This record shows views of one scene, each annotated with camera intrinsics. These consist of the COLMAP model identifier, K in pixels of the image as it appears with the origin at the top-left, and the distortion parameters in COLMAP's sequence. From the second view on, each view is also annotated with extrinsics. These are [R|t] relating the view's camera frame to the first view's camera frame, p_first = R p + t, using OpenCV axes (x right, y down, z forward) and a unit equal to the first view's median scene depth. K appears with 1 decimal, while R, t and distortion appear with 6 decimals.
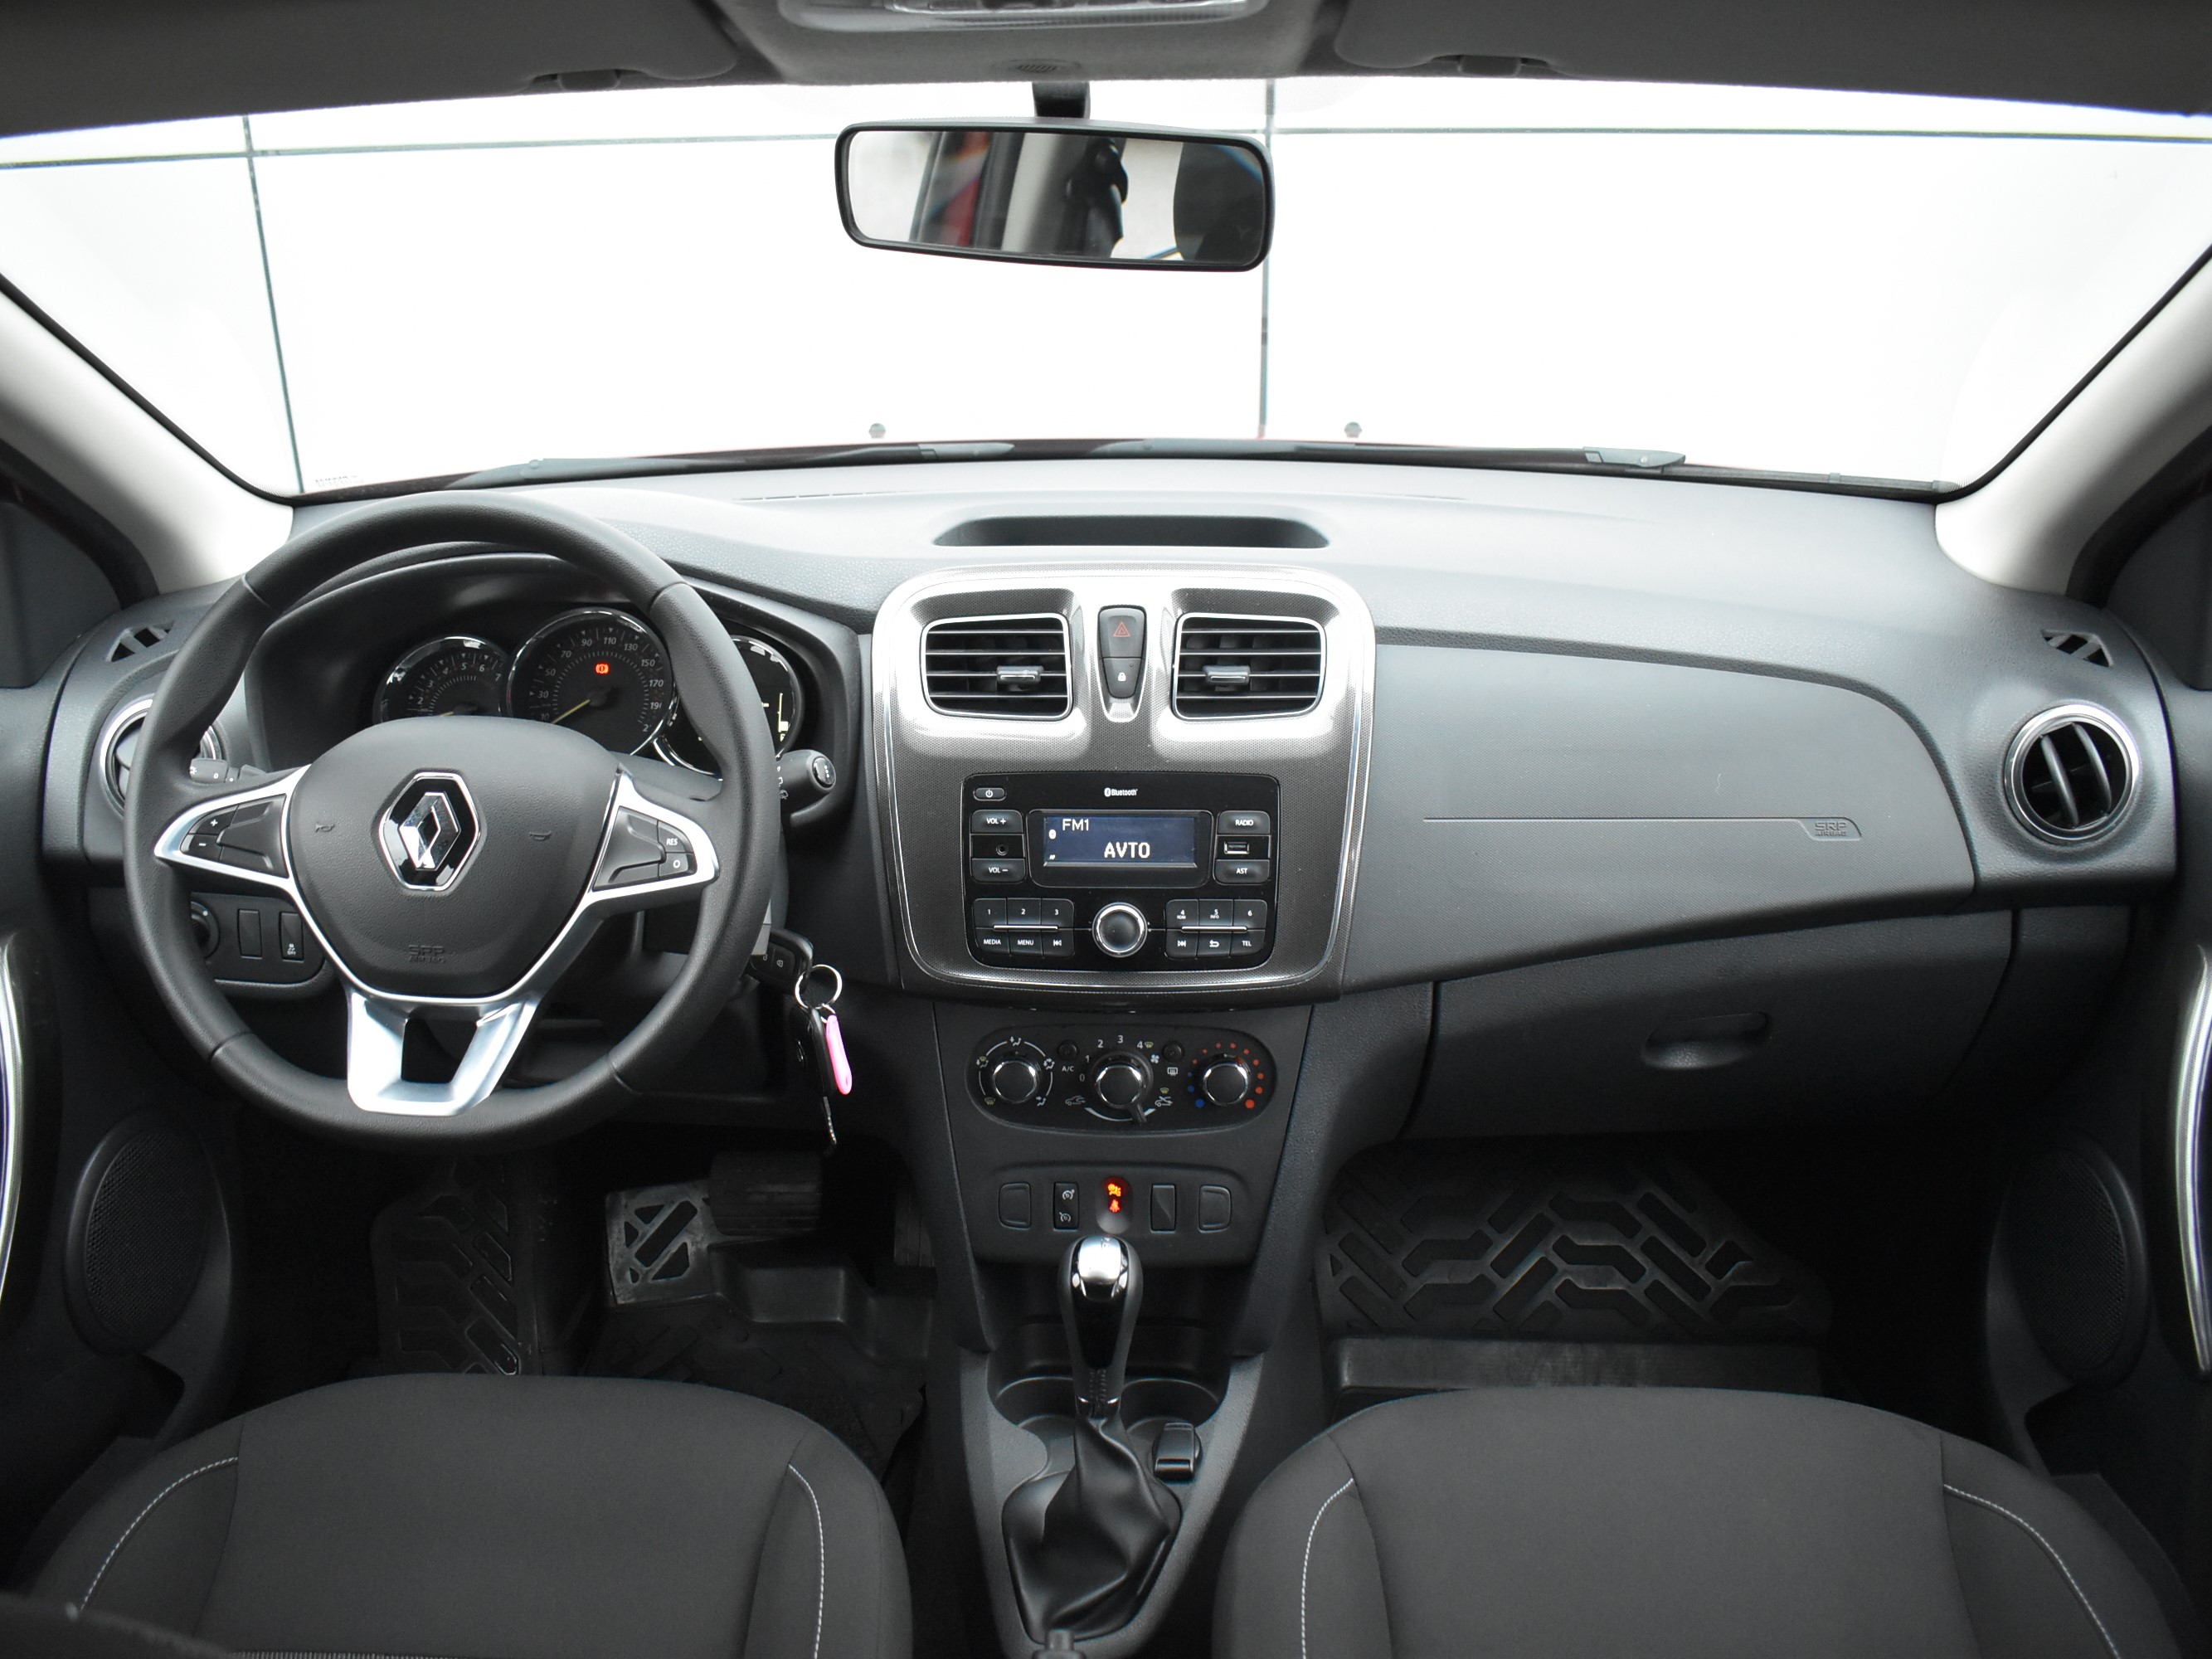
lens RADIAL K [[1741.3, 0, 1106.0], [0, 1741.3, 832.0], [0, 0, 1]] dist [0.000623, 0.000052]
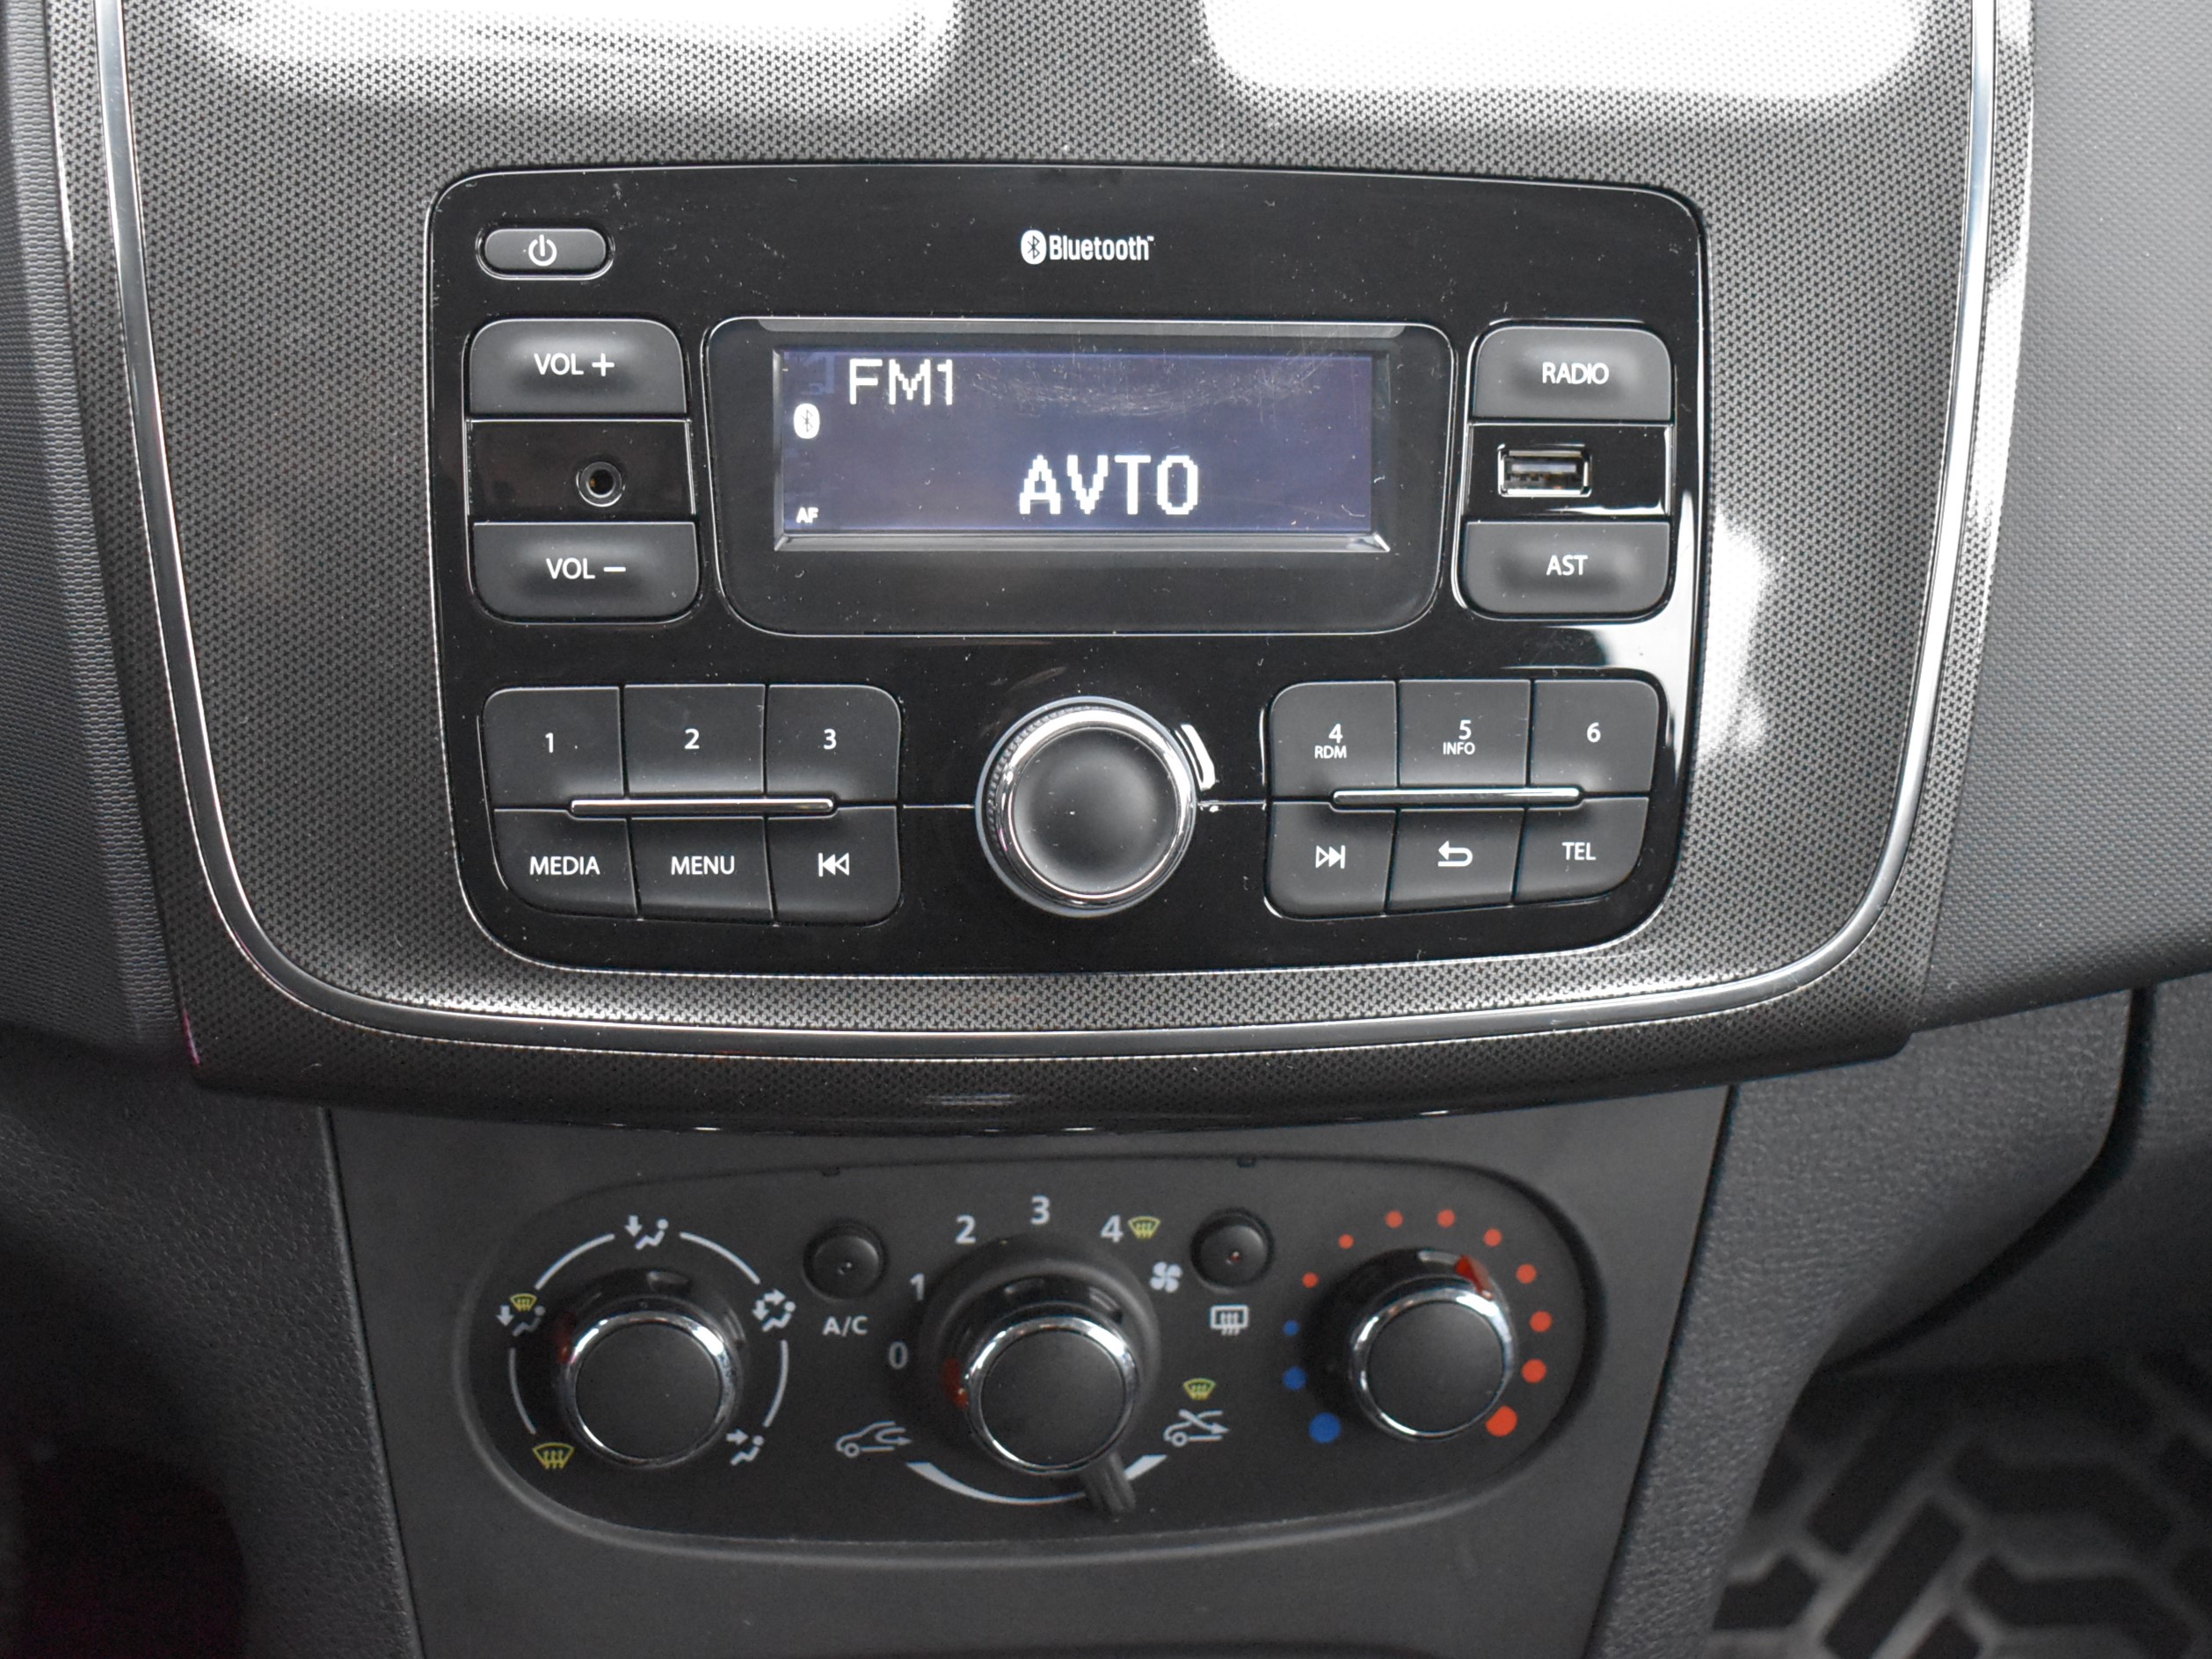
lens RADIAL K [[3127.9, 0, 1104.7], [0, 3127.9, 825.5], [0, 0, 1]] dist [-0.071500, 0.000000]
pose [[0.988506, -0.018246, 0.150077, -0.056070], [0.007863, 0.997552, 0.069490, 0.027764], [-0.150977, -0.067511, 0.986229, 0.556374]]
